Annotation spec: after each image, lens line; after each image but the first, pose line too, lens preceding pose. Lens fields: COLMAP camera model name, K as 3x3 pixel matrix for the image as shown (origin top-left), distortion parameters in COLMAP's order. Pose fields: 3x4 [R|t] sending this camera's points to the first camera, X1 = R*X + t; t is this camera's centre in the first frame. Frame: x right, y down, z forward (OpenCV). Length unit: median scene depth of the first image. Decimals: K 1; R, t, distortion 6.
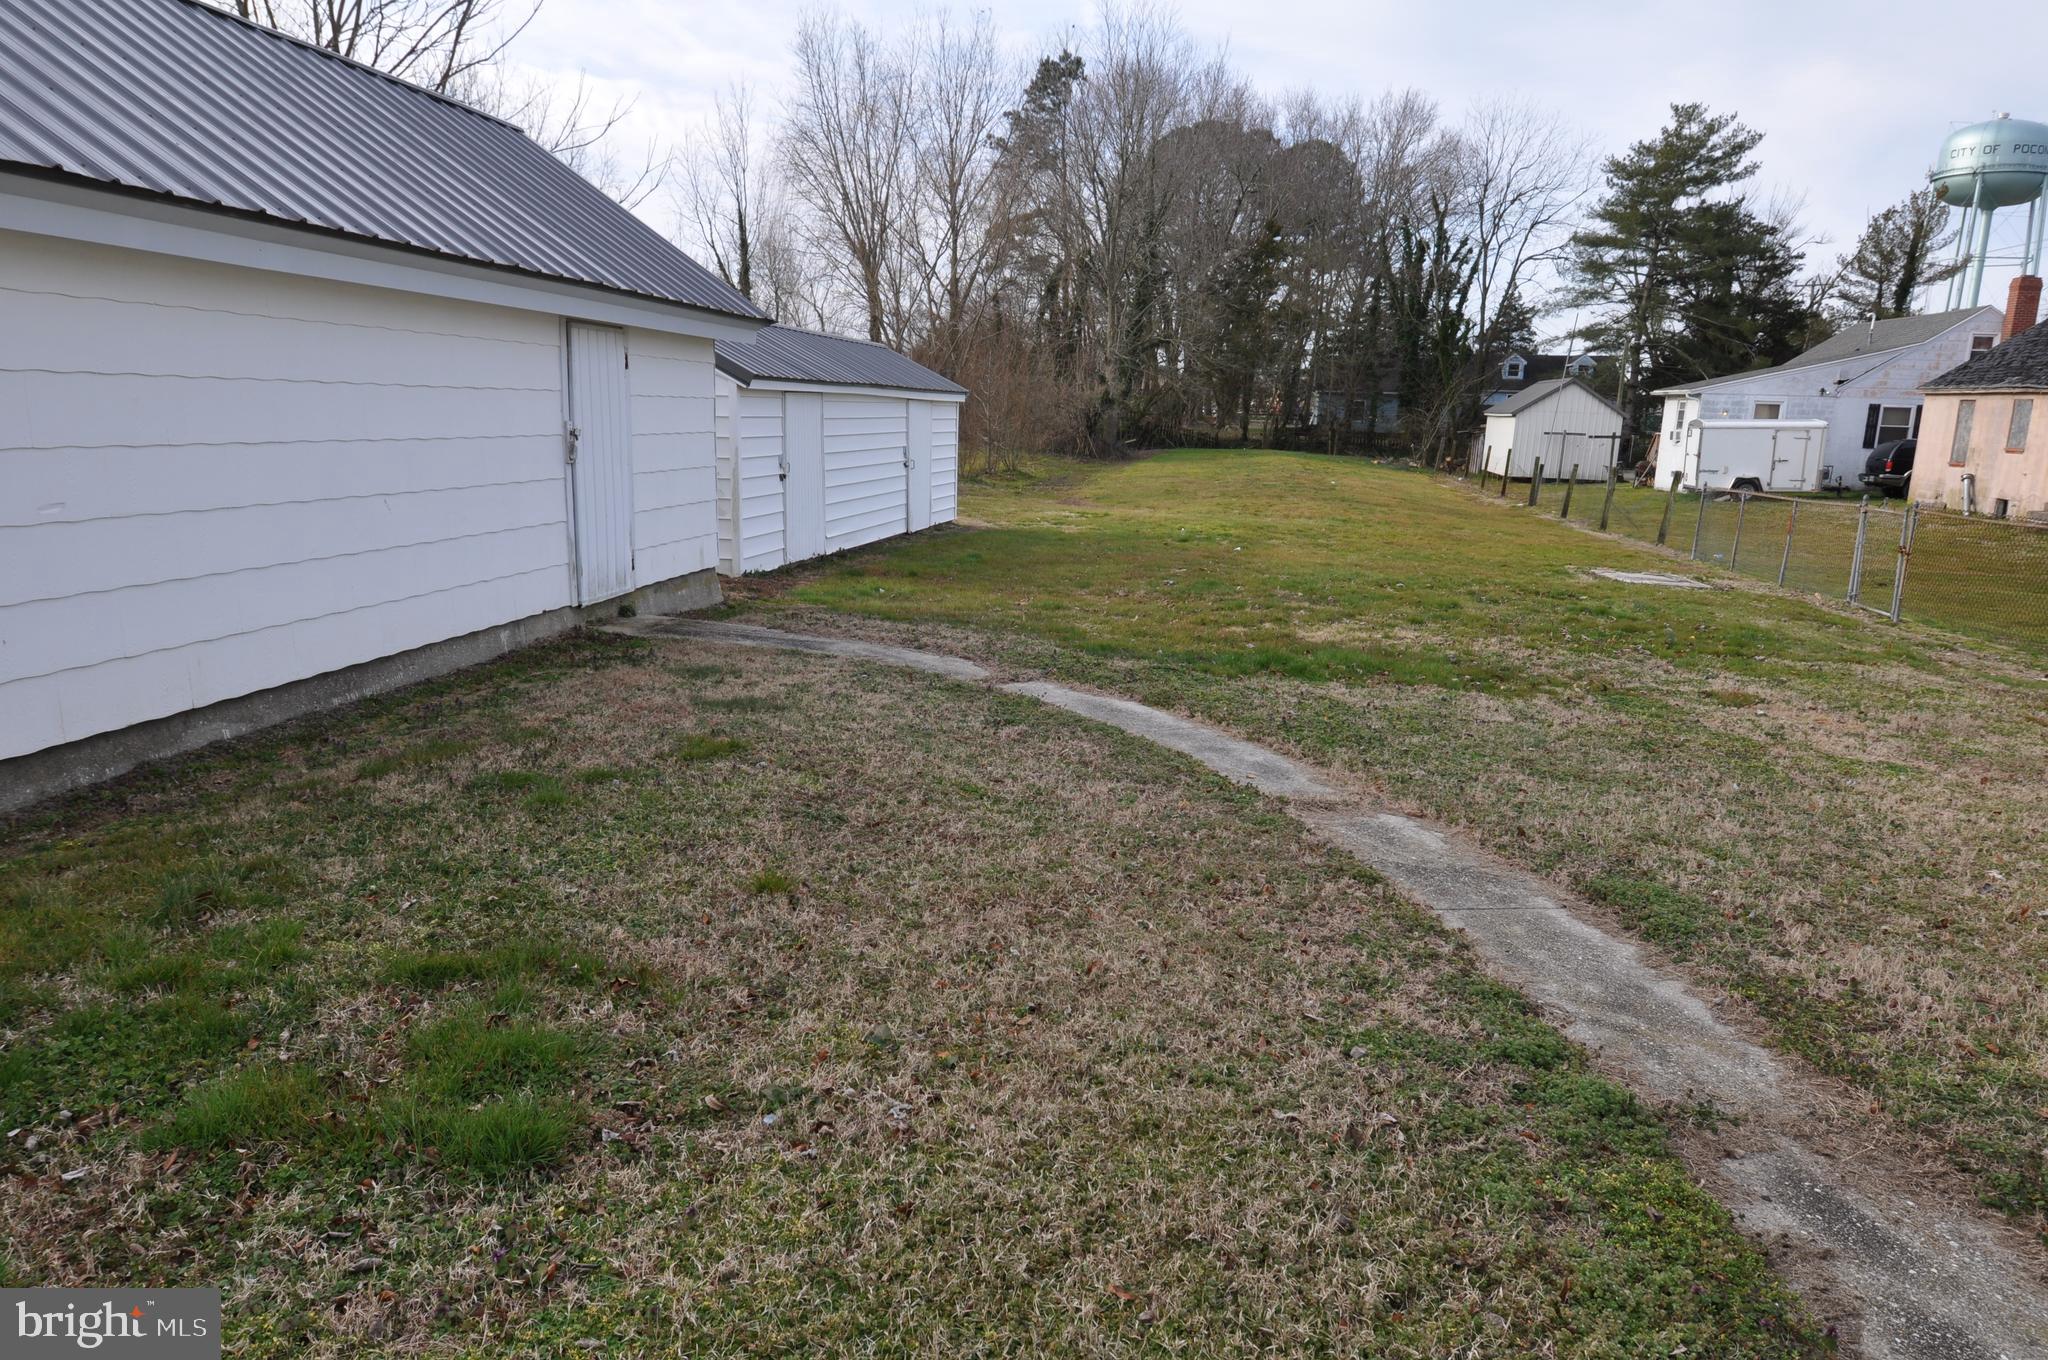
lens RADIAL K [[1277.2, 0, 981.5], [0, 1277.2, 662.3], [0, 0, 1]] dist [0.040869, -0.037927]
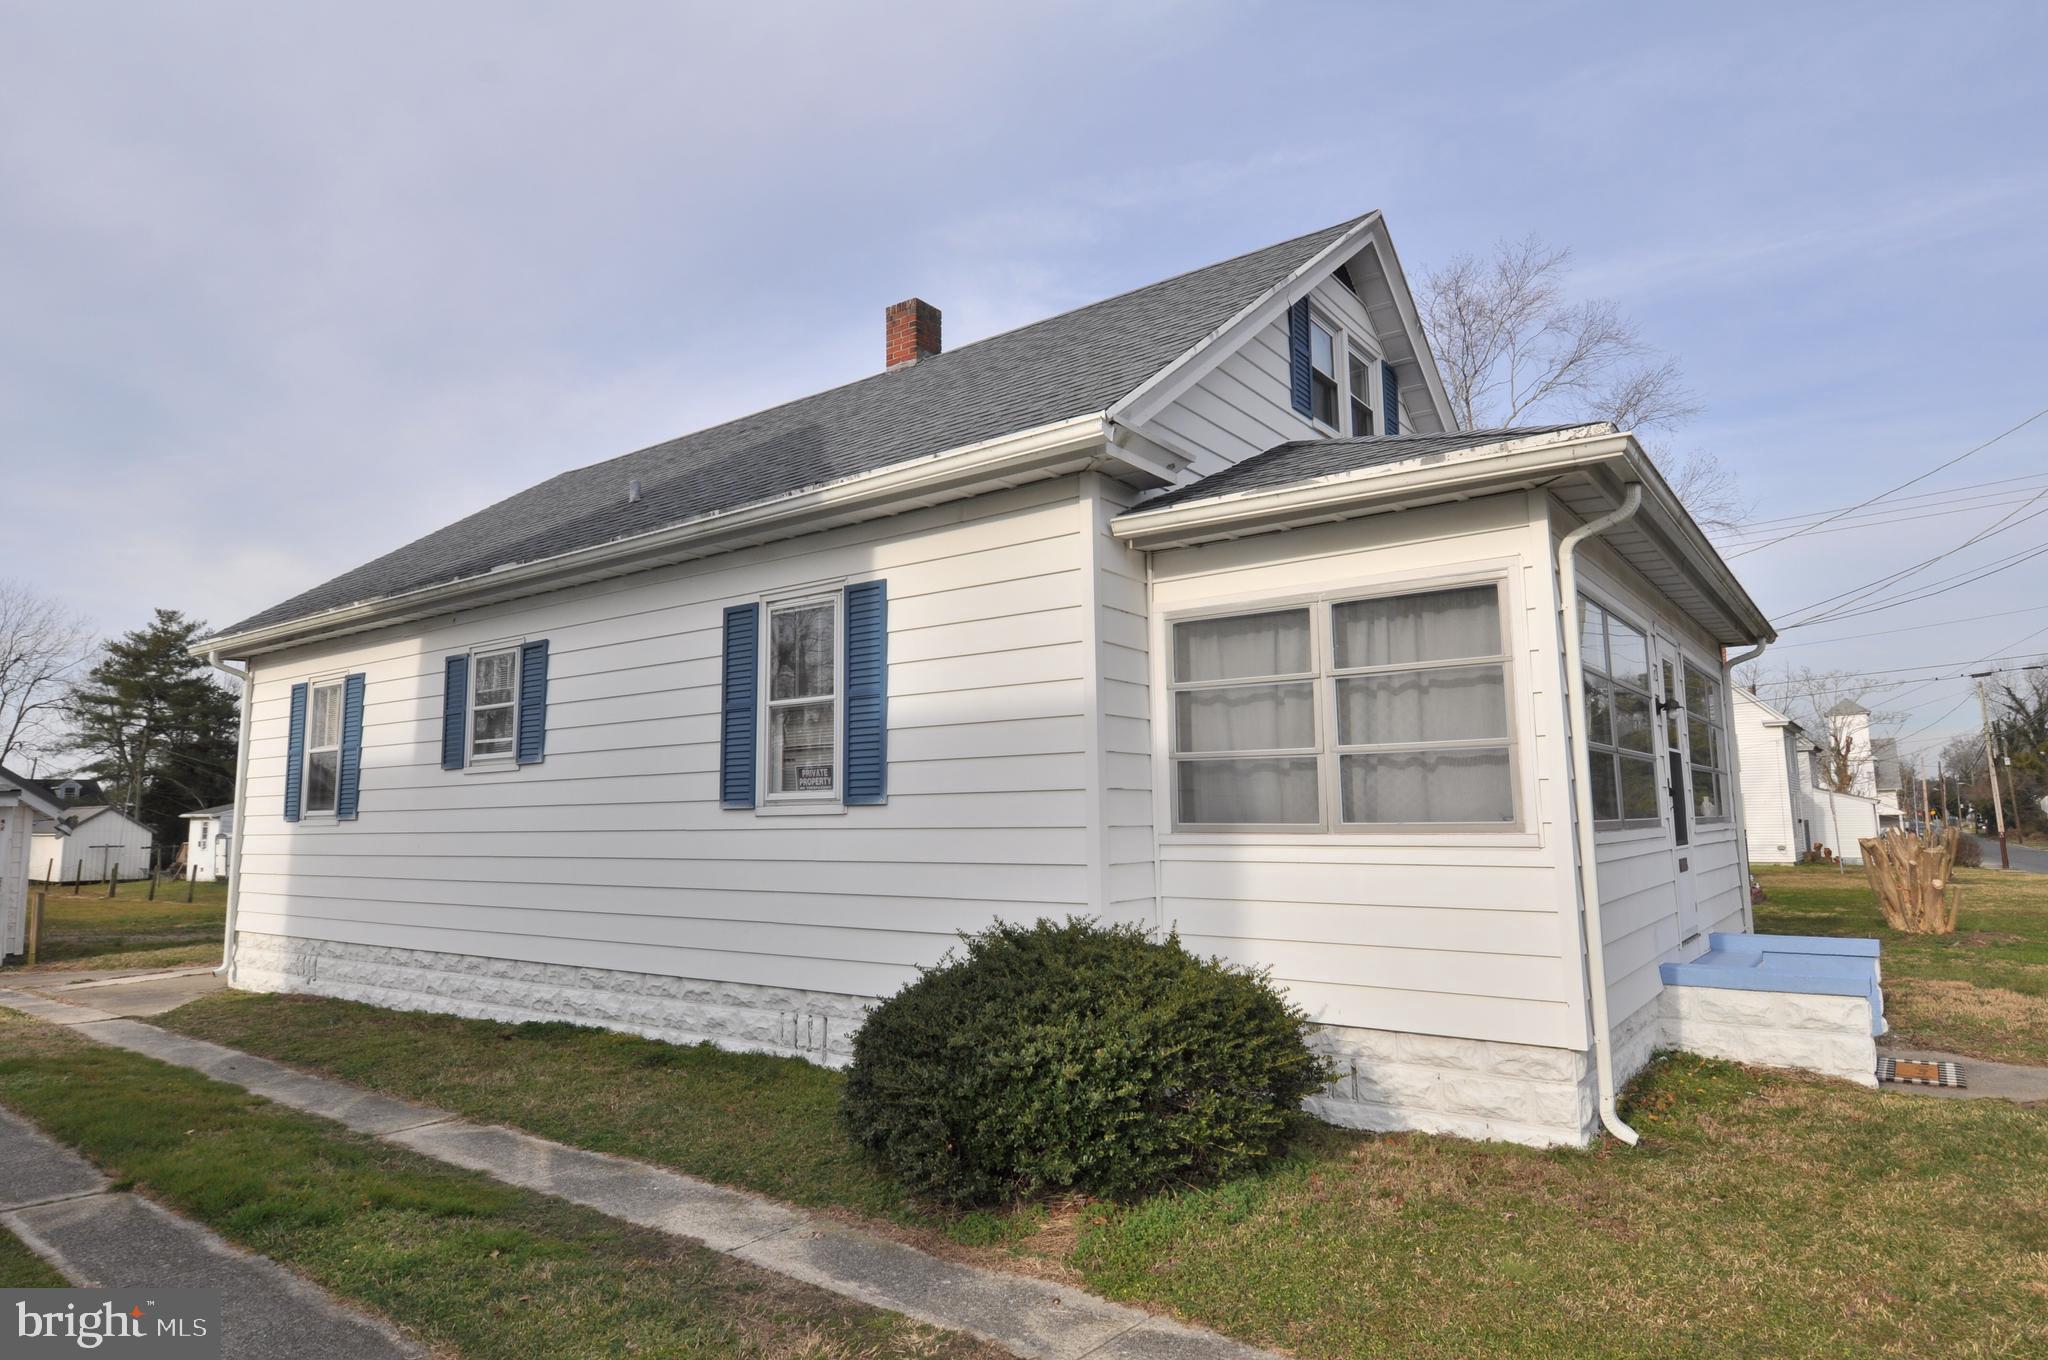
lens RADIAL K [[1165.9, 0, 1025.3], [0, 1165.9, 676.2], [0, 0, 1]] dist [0.018268, 0.000346]
pose [[0.401645, 0.083203, 0.912008, -0.239769], [0.197390, 0.964591, -0.174931, 0.045193], [-0.894270, 0.250281, 0.370999, -0.289369]]
